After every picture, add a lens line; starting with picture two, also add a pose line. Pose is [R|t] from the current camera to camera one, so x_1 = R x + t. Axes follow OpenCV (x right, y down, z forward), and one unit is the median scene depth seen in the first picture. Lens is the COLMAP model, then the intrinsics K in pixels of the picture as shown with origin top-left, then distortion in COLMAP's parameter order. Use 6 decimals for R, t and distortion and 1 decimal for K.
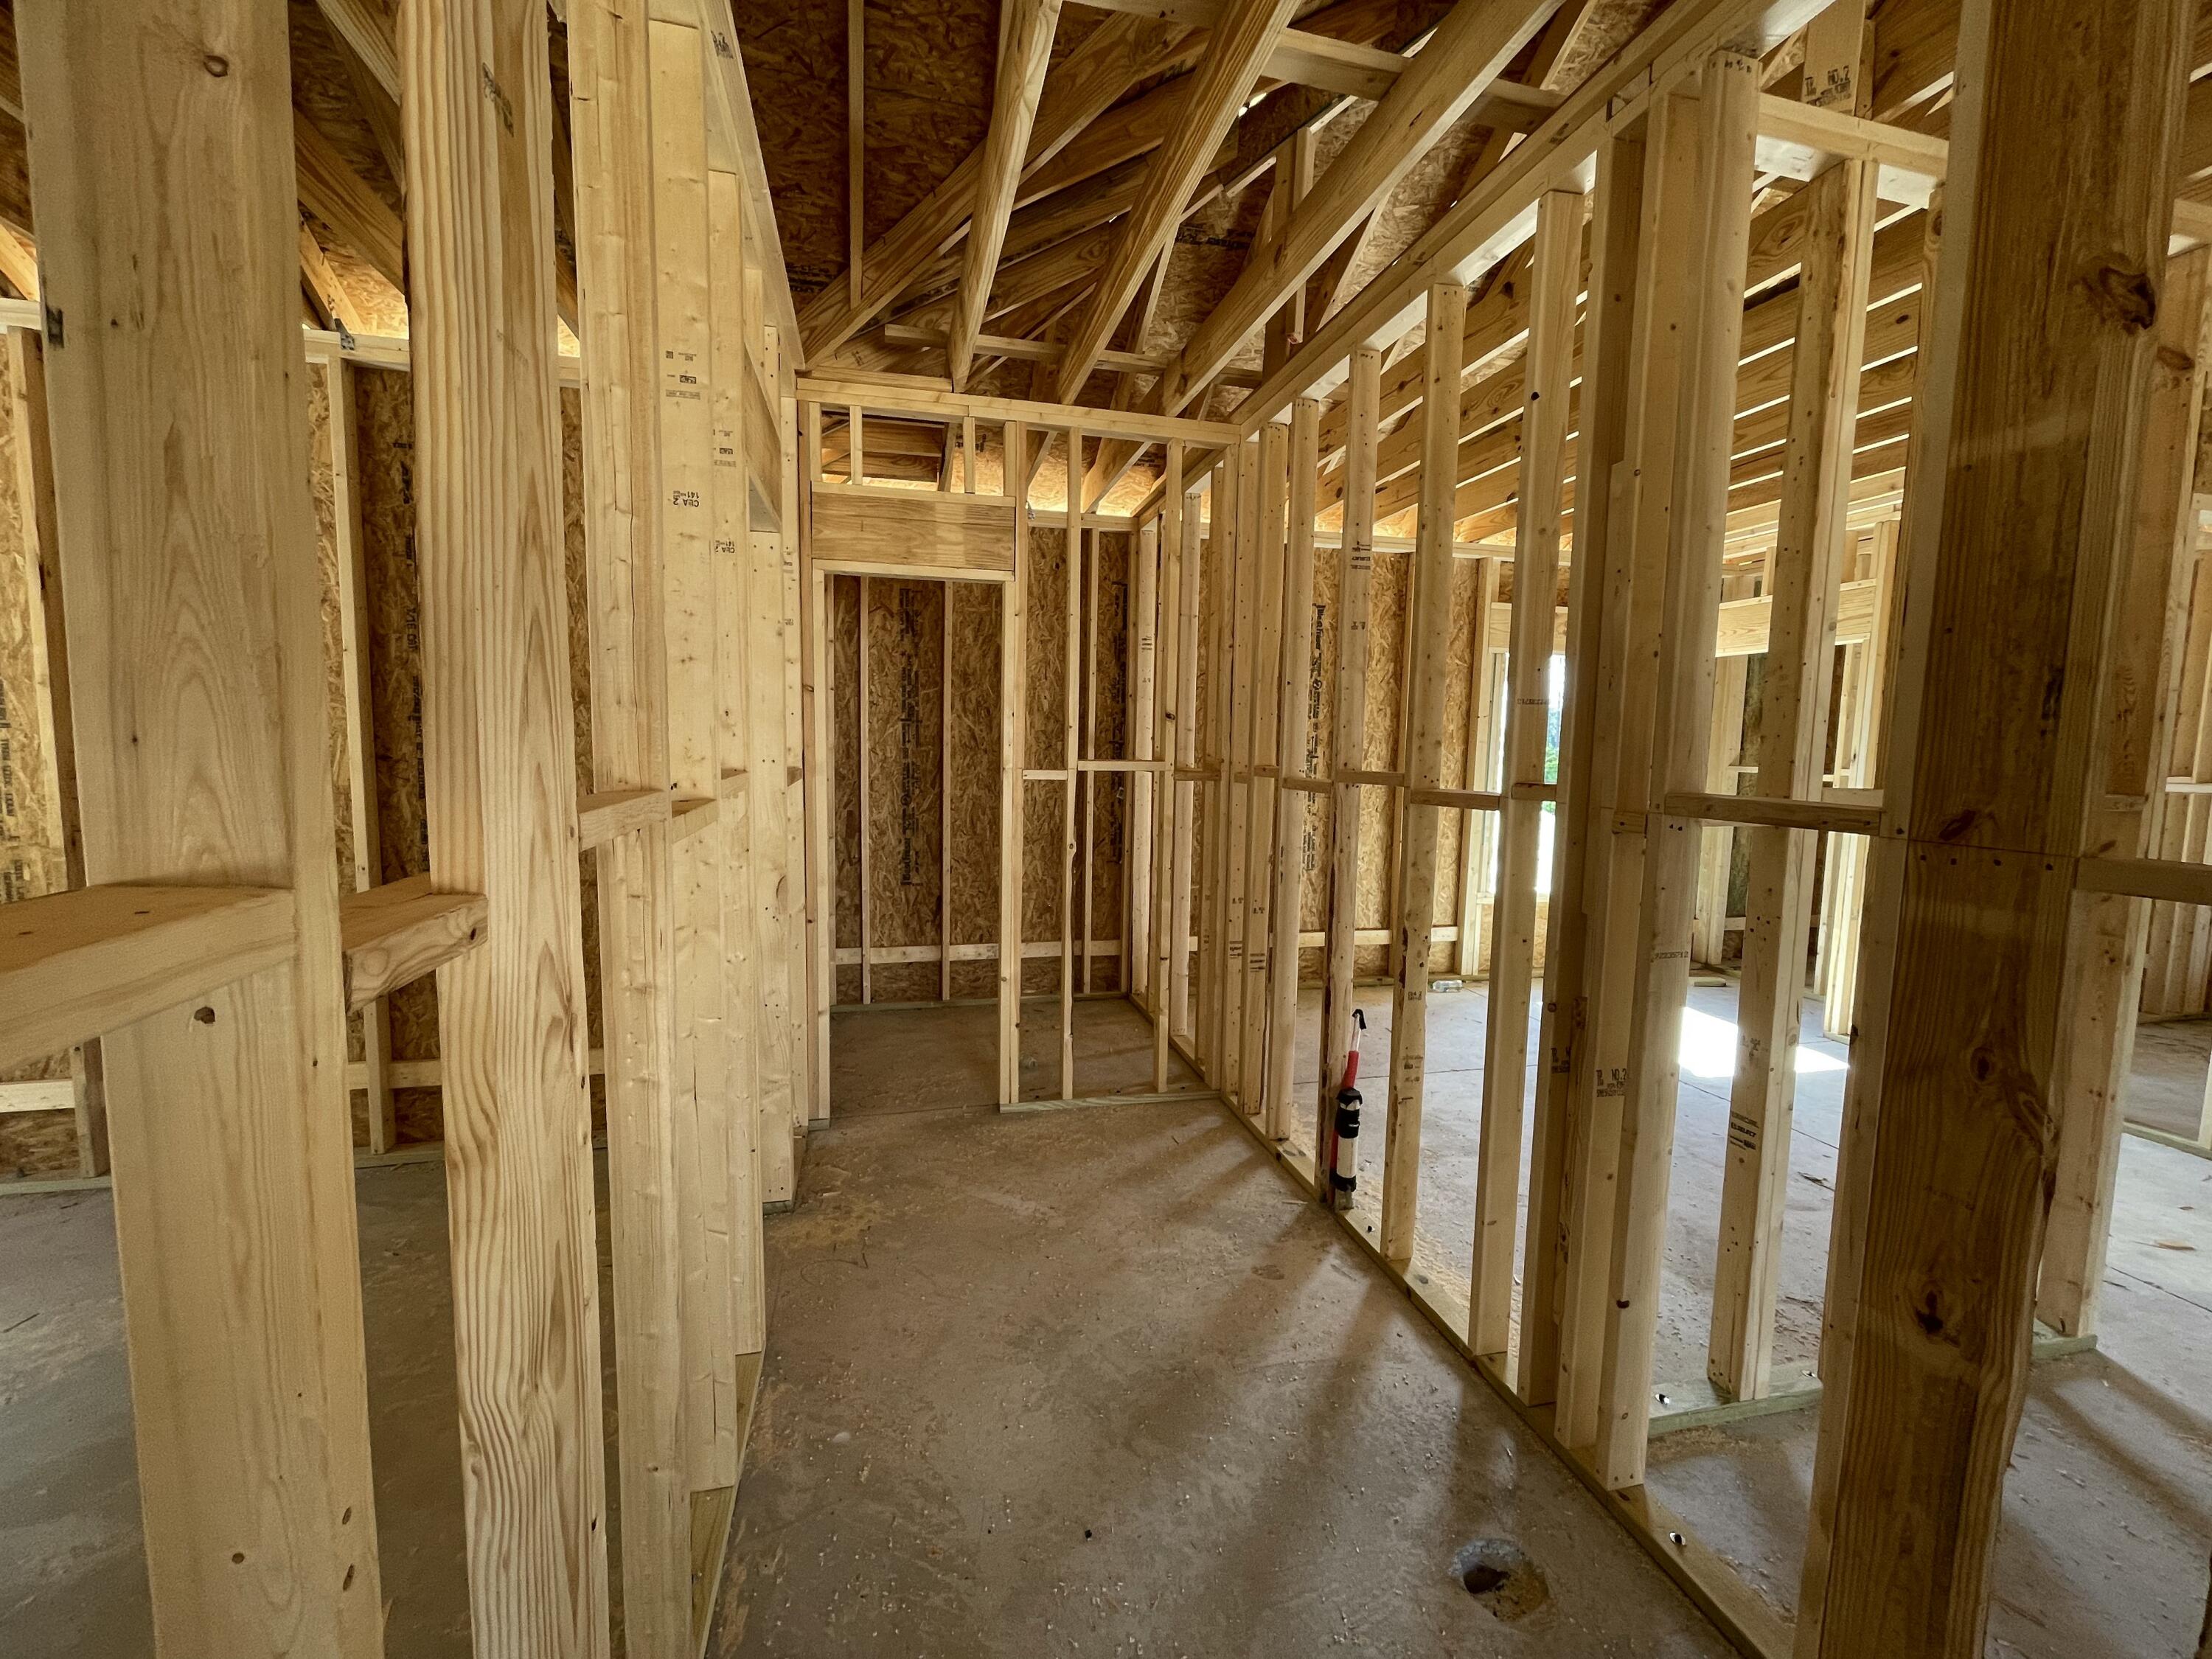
lens RADIAL K [[895.7, 0, 1104.8], [0, 895.7, 823.2], [0, 0, 1]] dist [-0.008470, 0.001497]
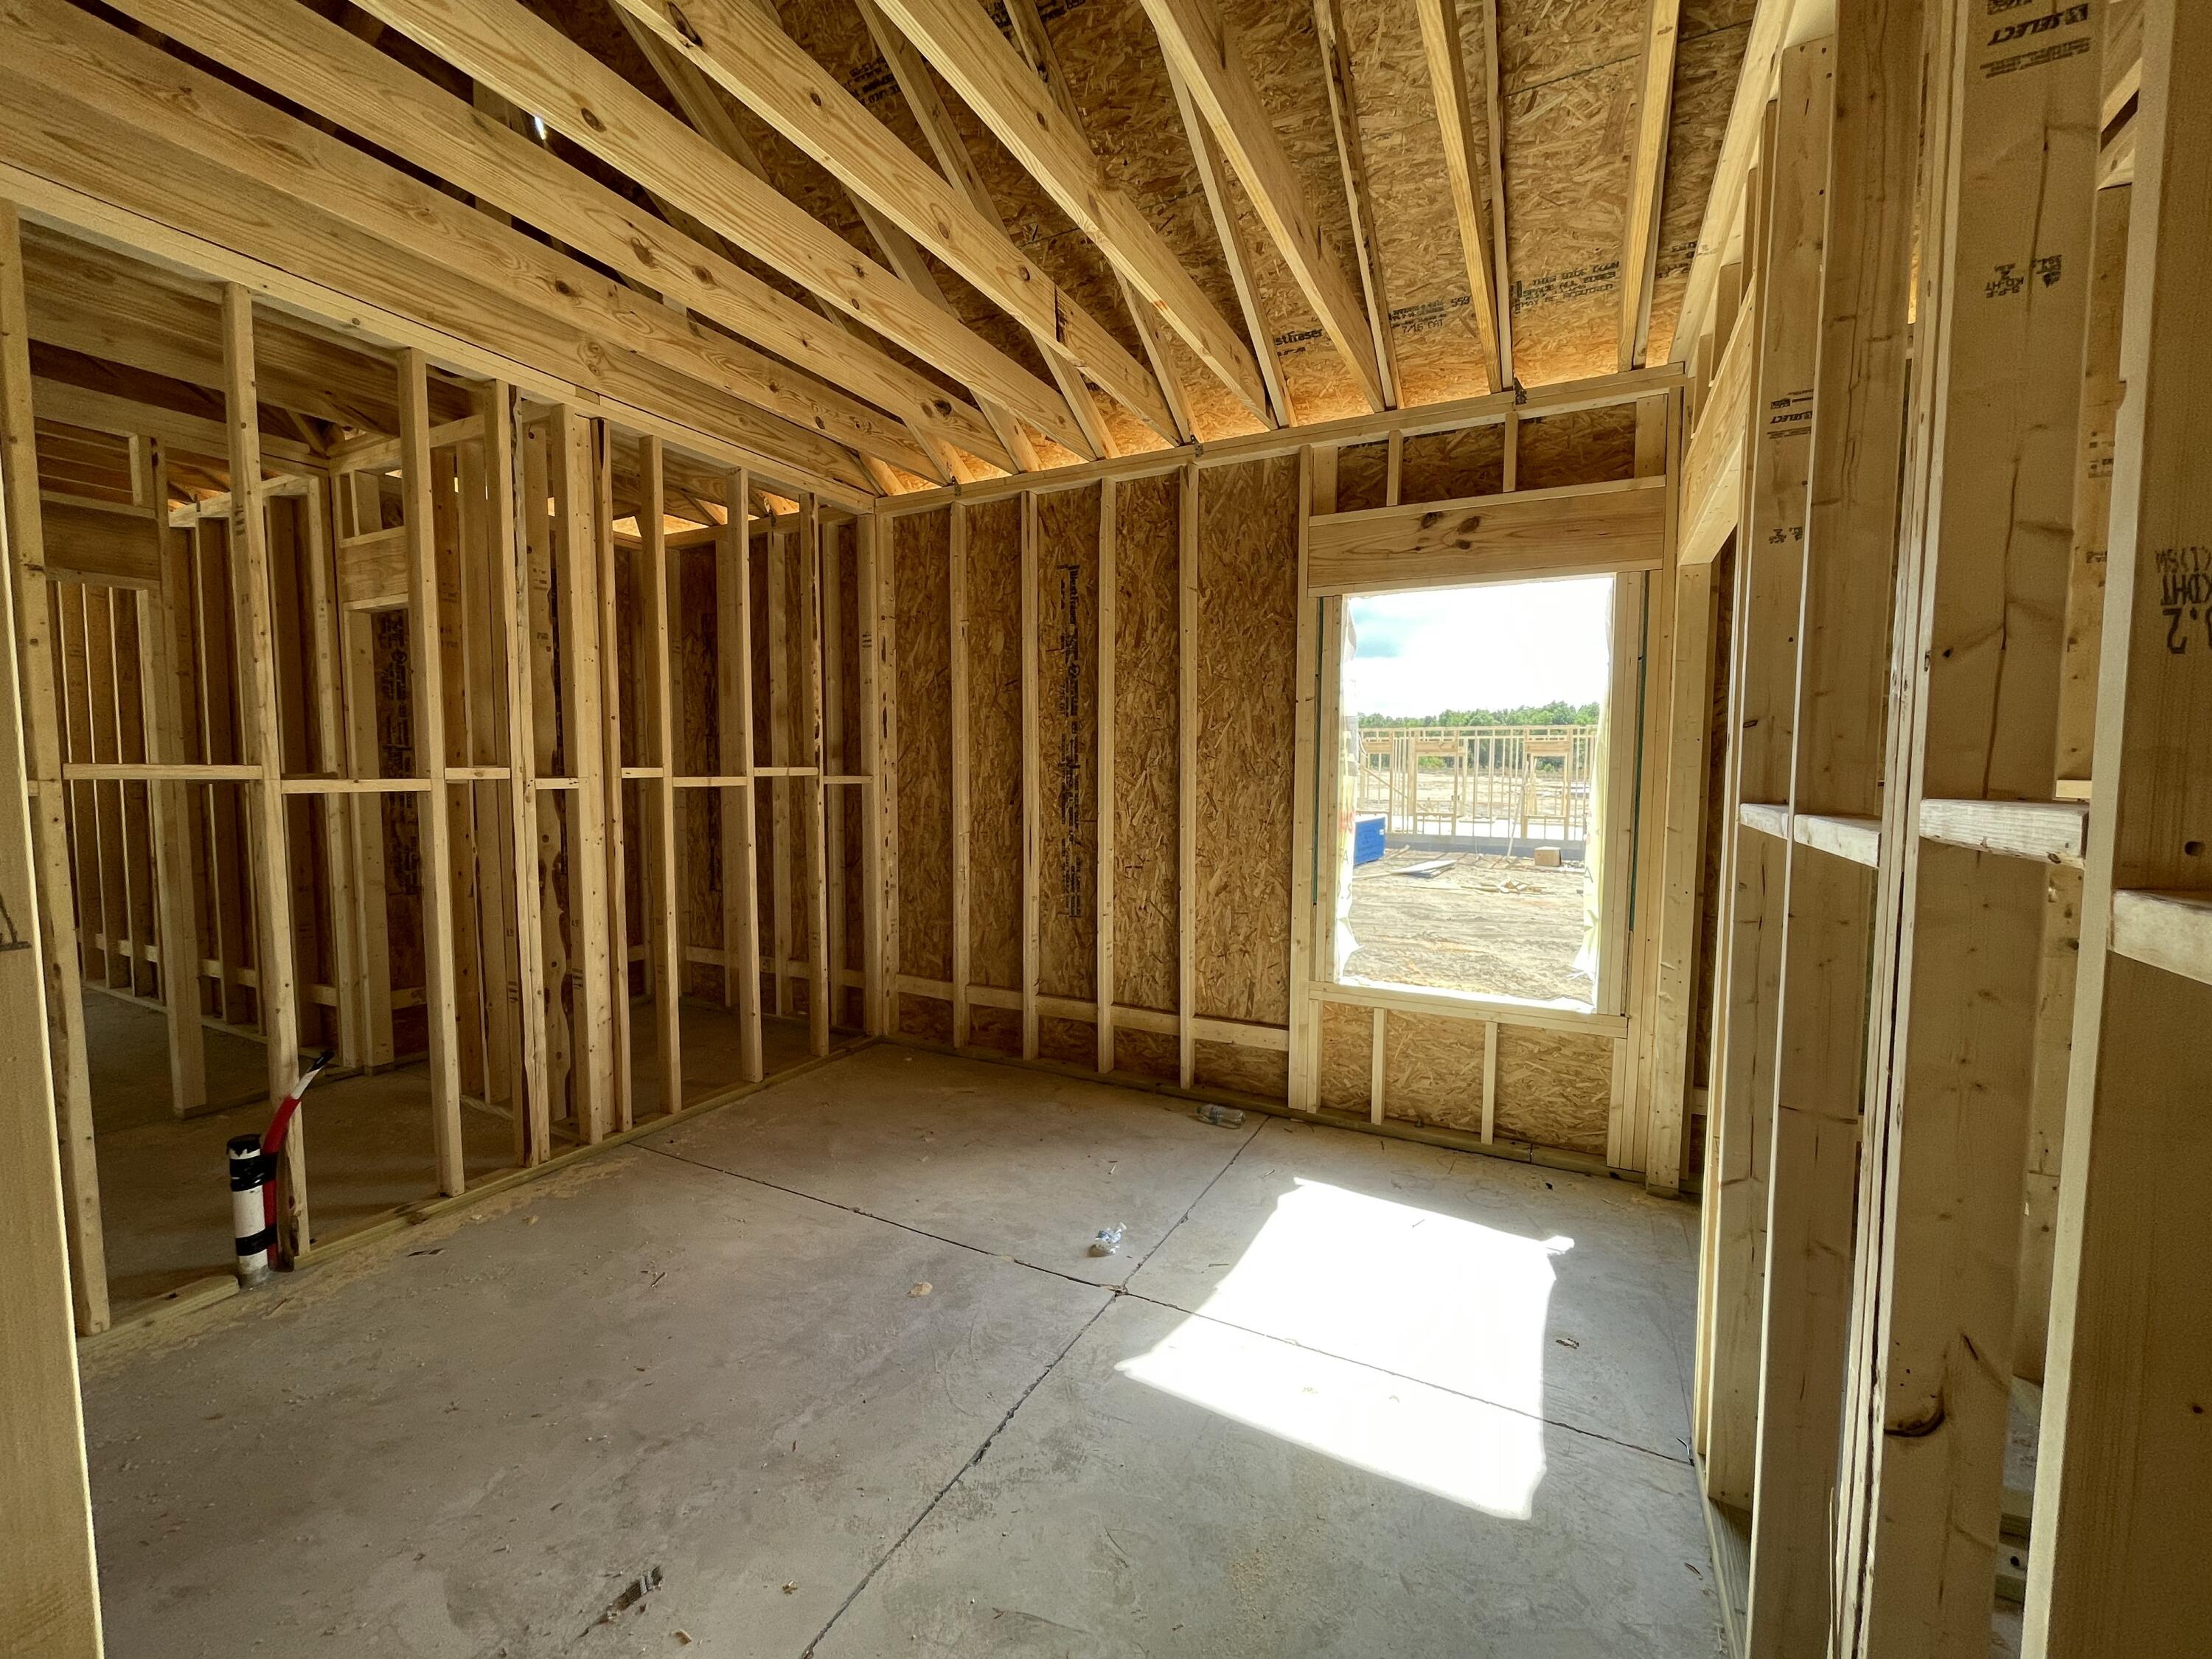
lens RADIAL K [[895.7, 0, 1104.7], [0, 895.7, 835.1], [0, 0, 1]] dist [-0.008470, 0.001497]
pose [[0.767083, 0.034083, -0.640642, 1.091819], [-0.055017, 0.998404, -0.012760, -0.011083], [0.639185, 0.045034, 0.767733, 0.646418]]
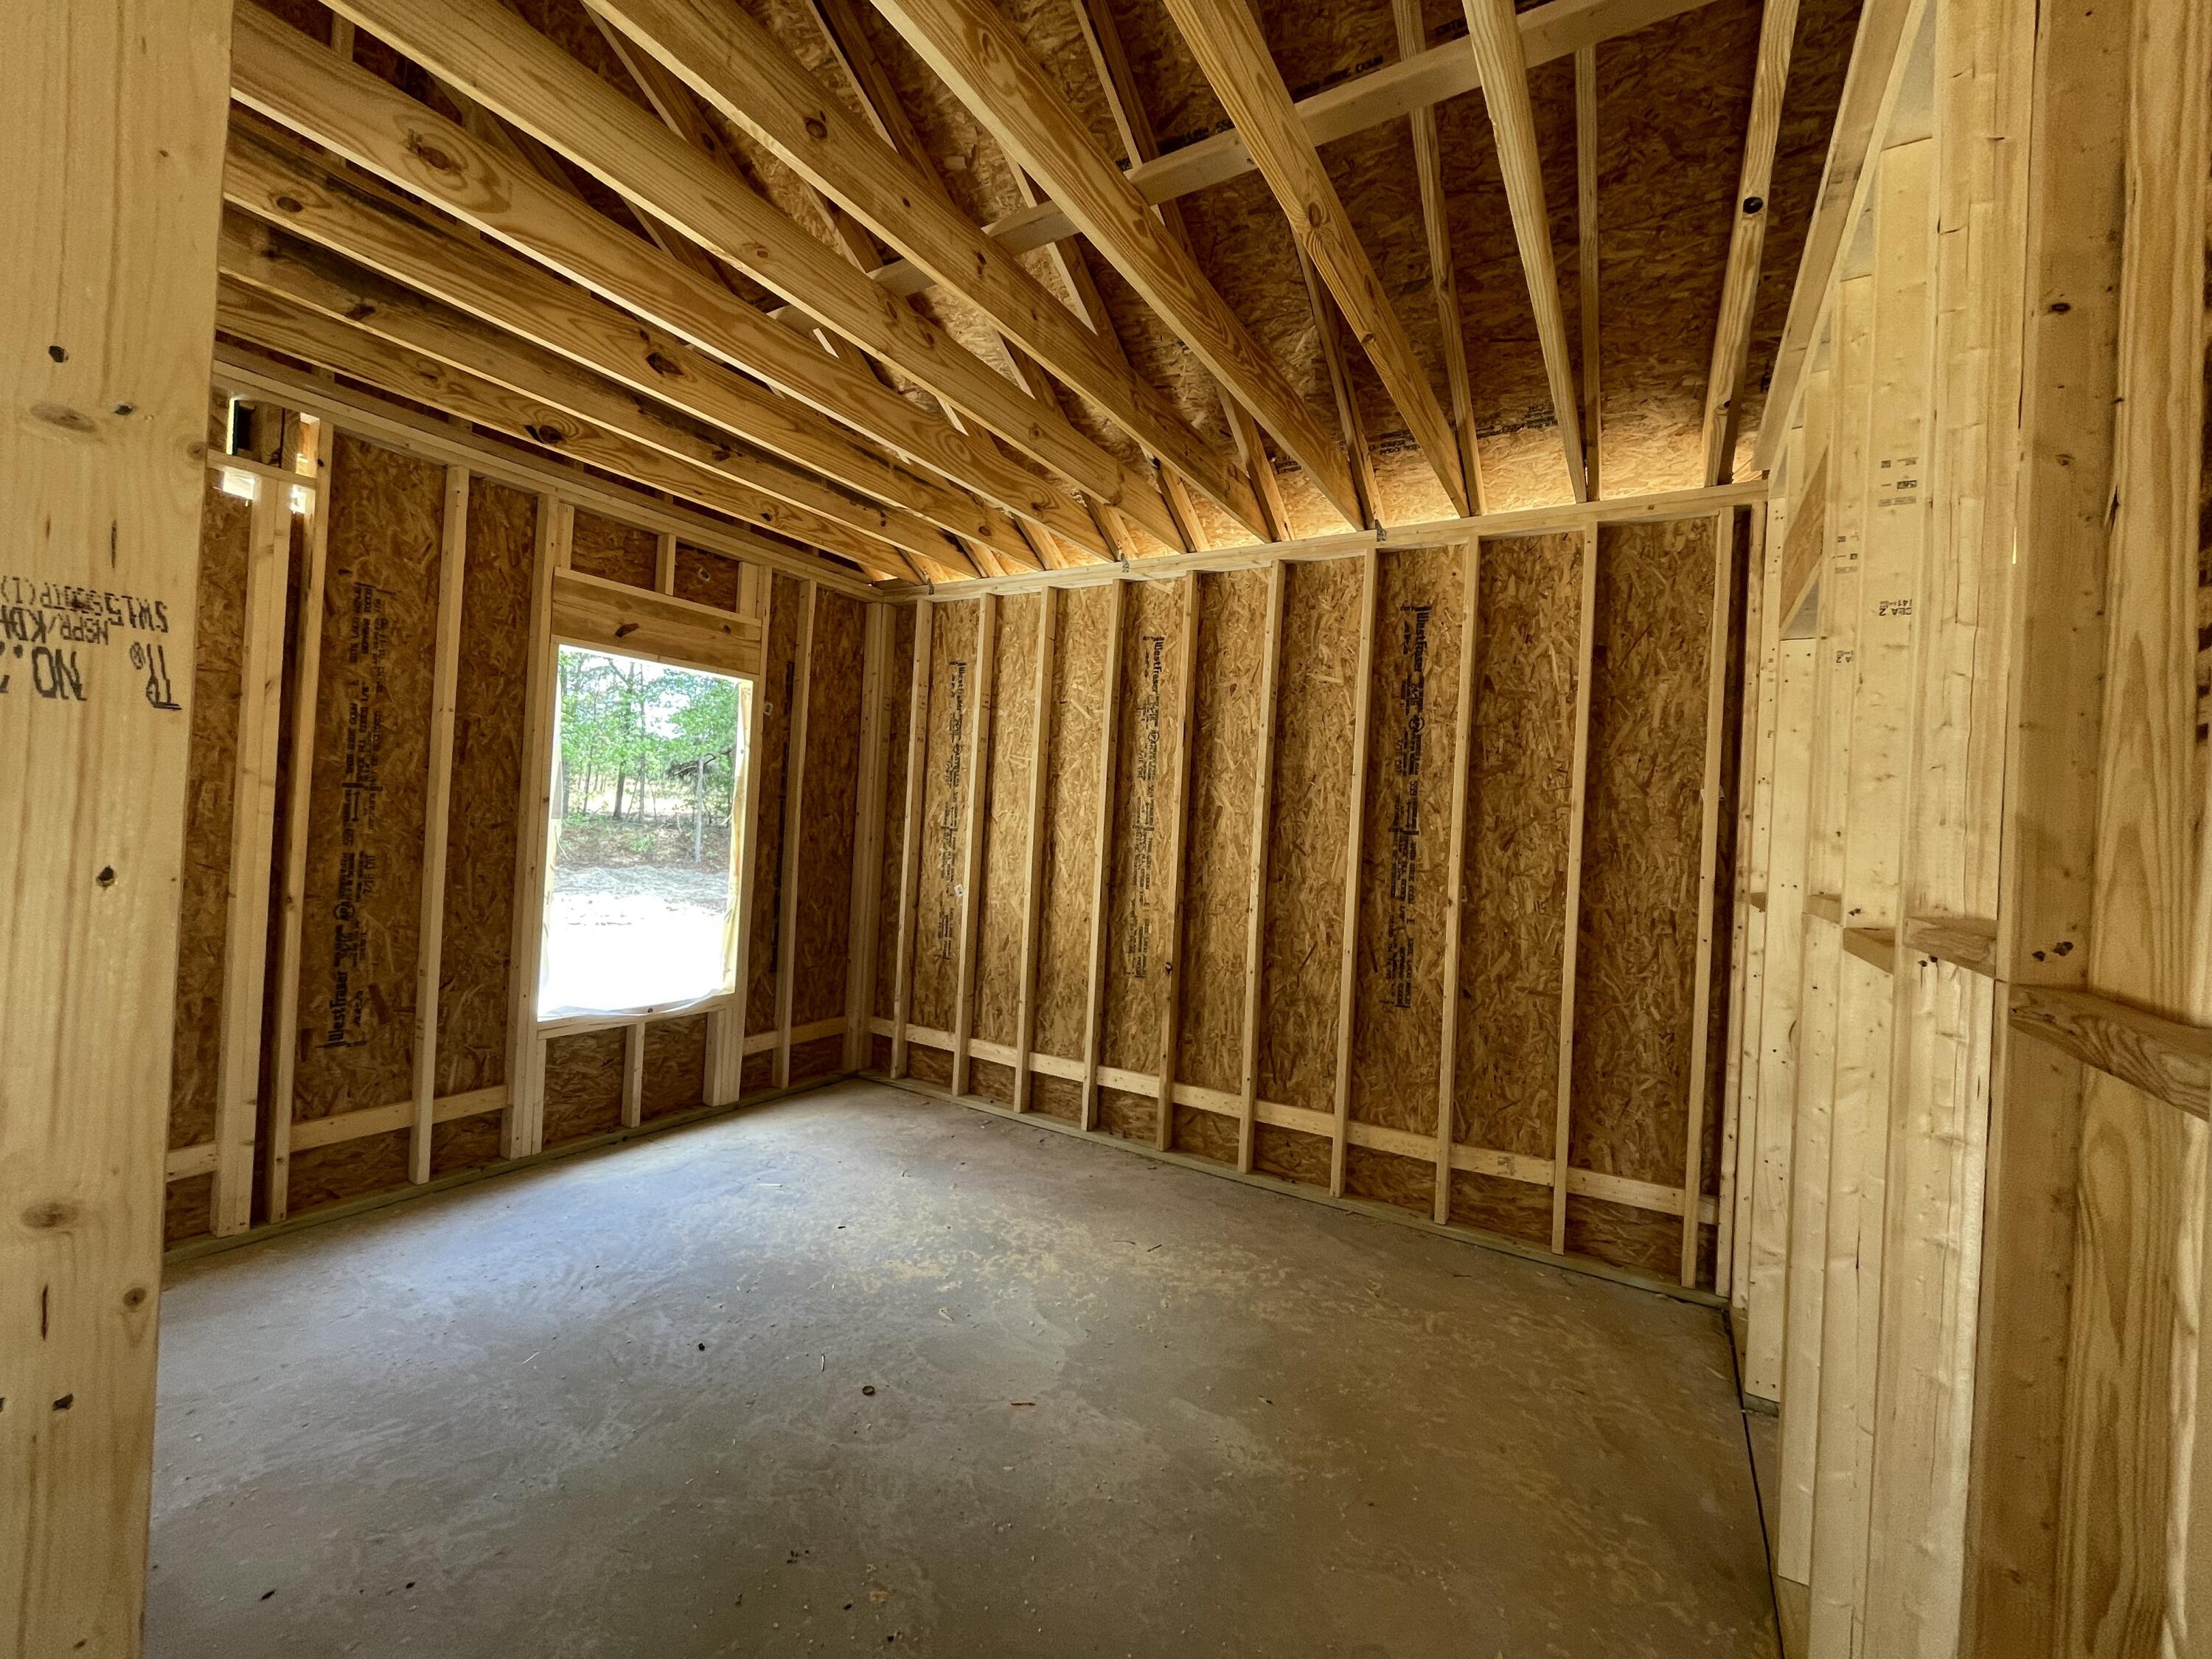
lens RADIAL K [[895.7, 0, 1098.9], [0, 895.7, 823.4], [0, 0, 1]] dist [-0.008470, 0.001497]
pose [[0.702129, 0.016120, -0.711867, -0.220286], [-0.107616, 0.990662, -0.083712, 0.016974], [0.703870, 0.135385, 0.697308, -0.119824]]
